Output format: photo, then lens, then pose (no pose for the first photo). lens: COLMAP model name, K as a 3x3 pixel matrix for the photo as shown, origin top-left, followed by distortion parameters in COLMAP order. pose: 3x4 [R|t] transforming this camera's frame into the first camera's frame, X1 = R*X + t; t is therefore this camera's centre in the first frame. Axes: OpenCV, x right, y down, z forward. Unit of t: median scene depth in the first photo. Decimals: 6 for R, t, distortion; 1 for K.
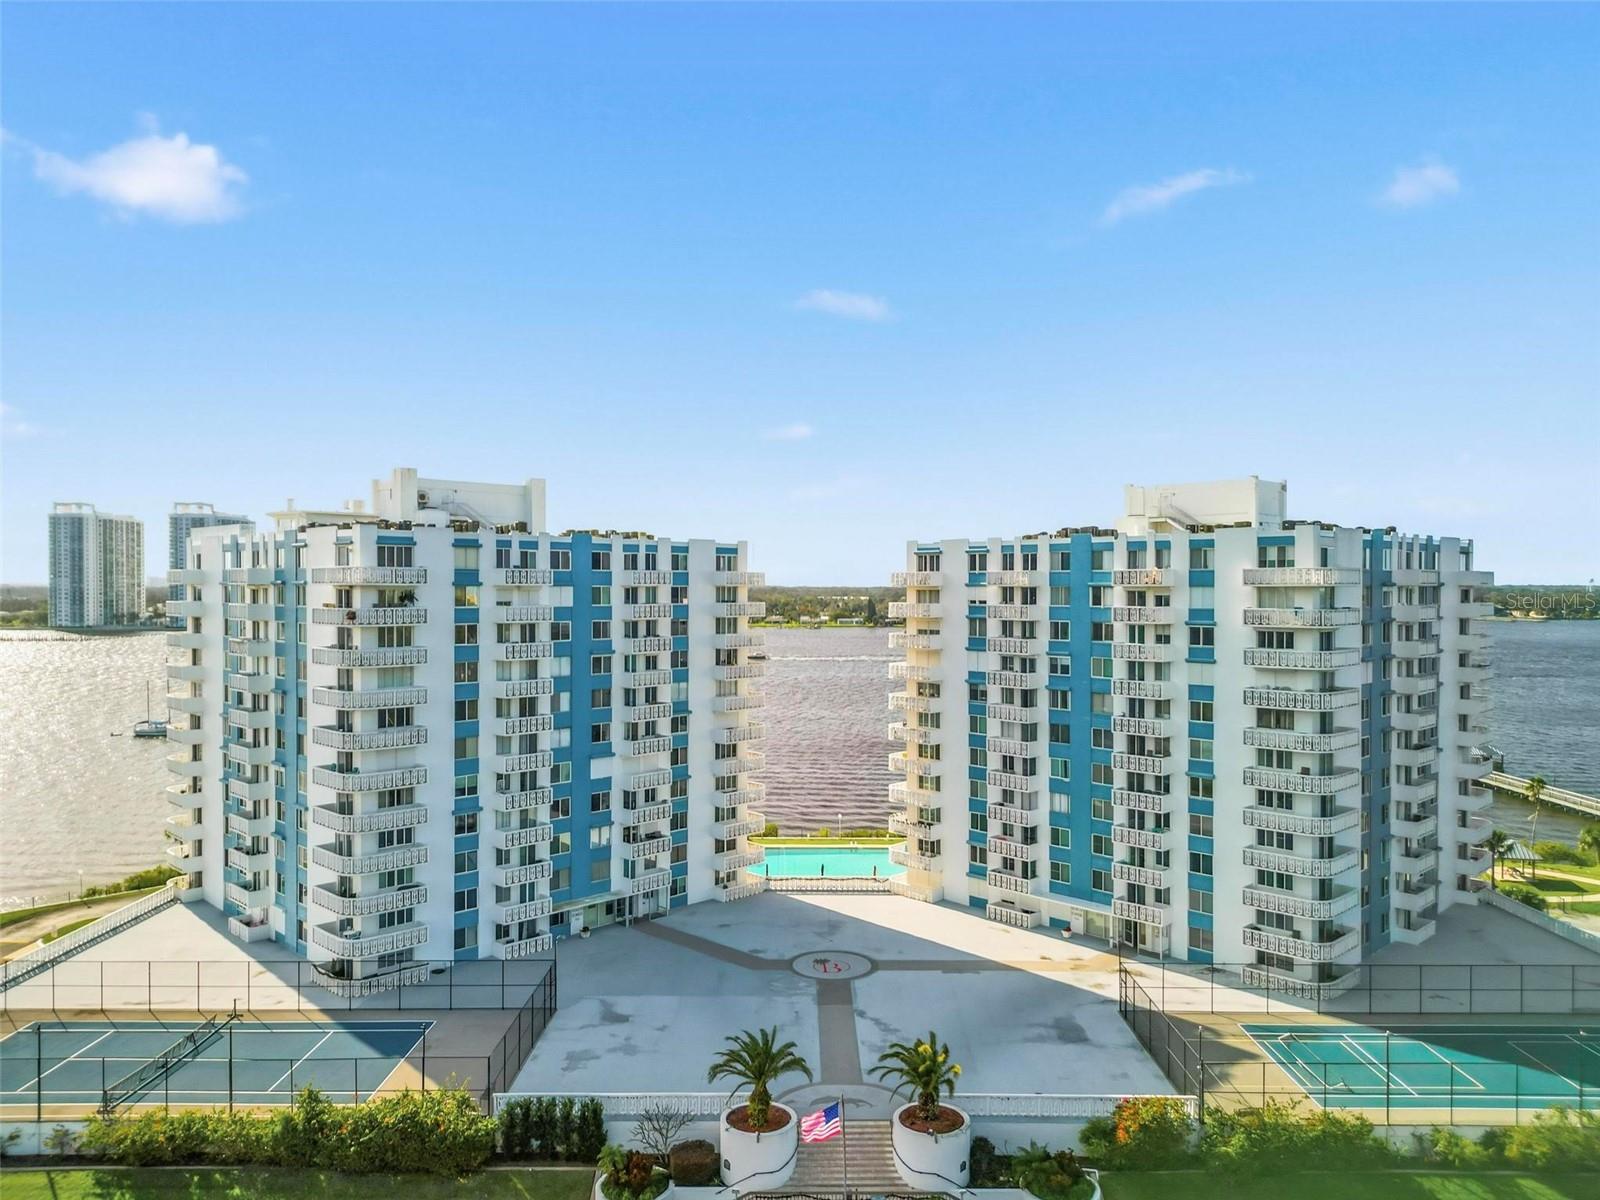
lens RADIAL K [[1129.3, 0, 779.7], [0, 1129.3, 621.5], [0, 0, 1]] dist [0.012955, -0.002660]
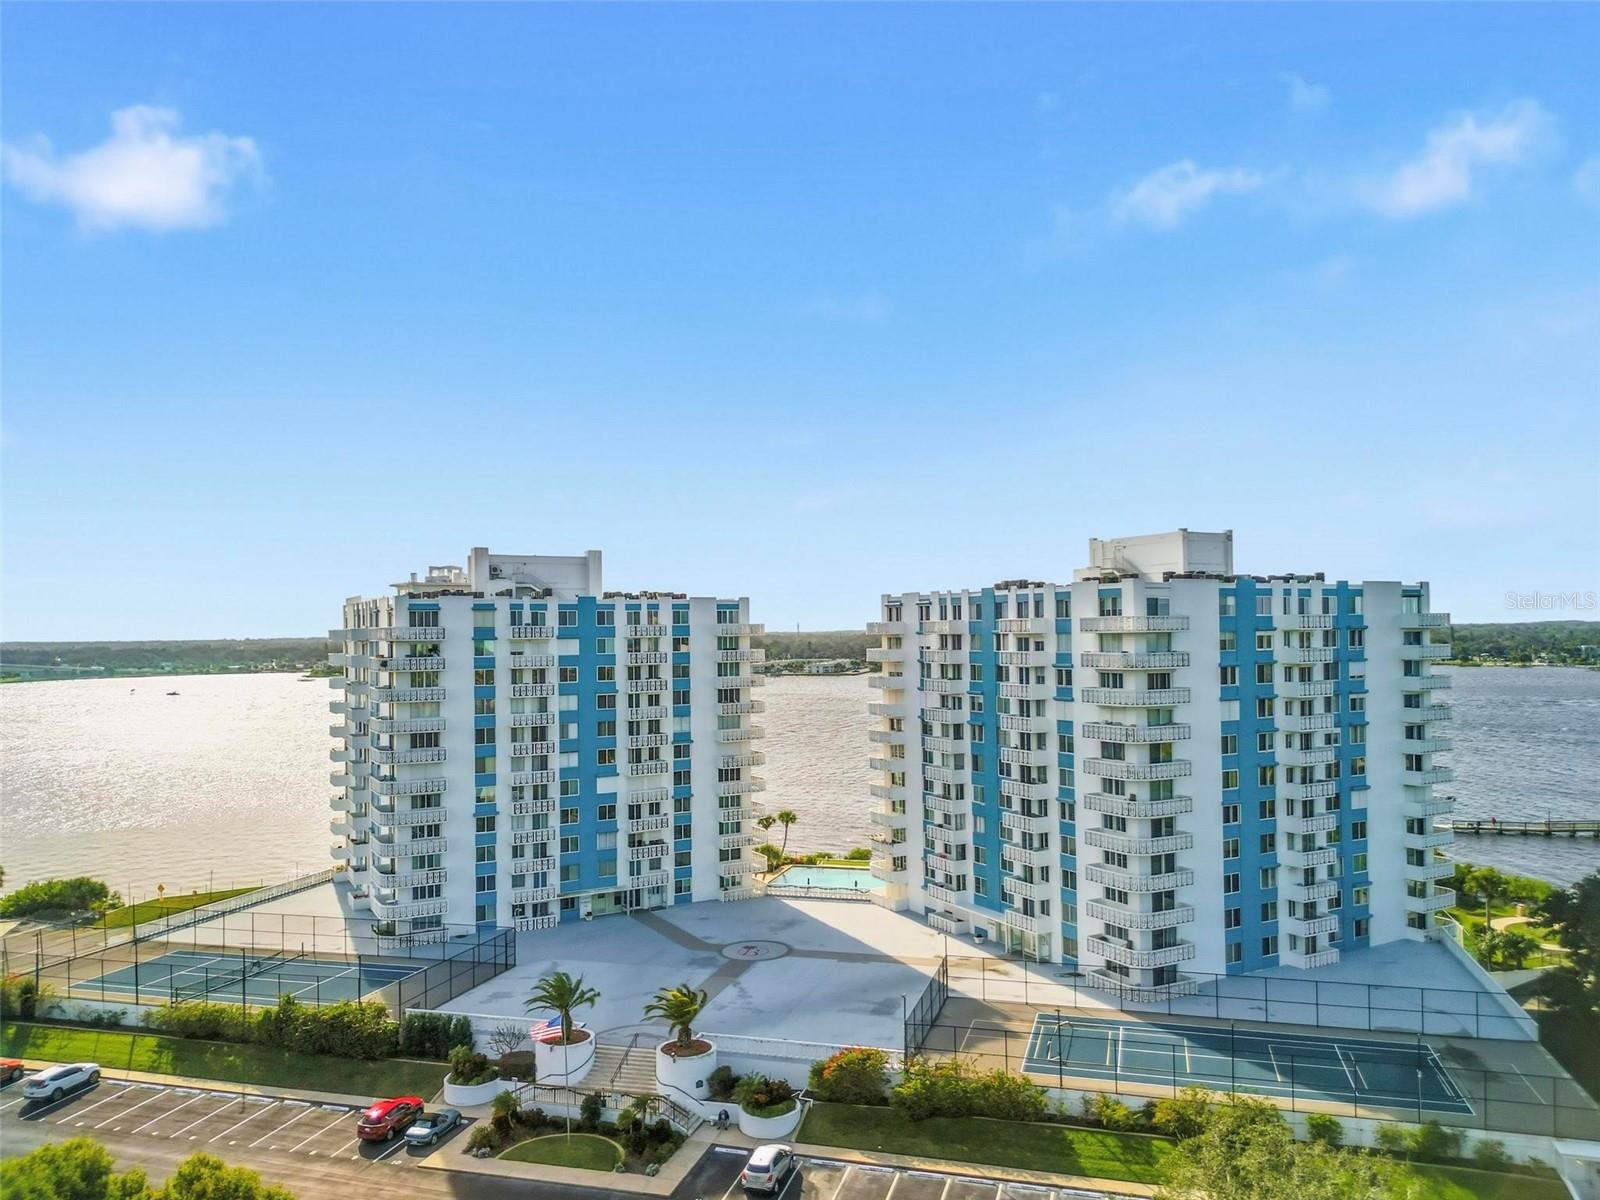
lens RADIAL K [[1126.0, 0, 796.0], [0, 1126.0, 640.5], [0, 0, 1]] dist [0.028271, -0.000155]
pose [[0.964791, -0.011245, -0.262776, 0.391432], [0.005766, 0.999750, -0.021613, -0.000814], [0.262954, 0.019337, 0.964615, -0.150729]]
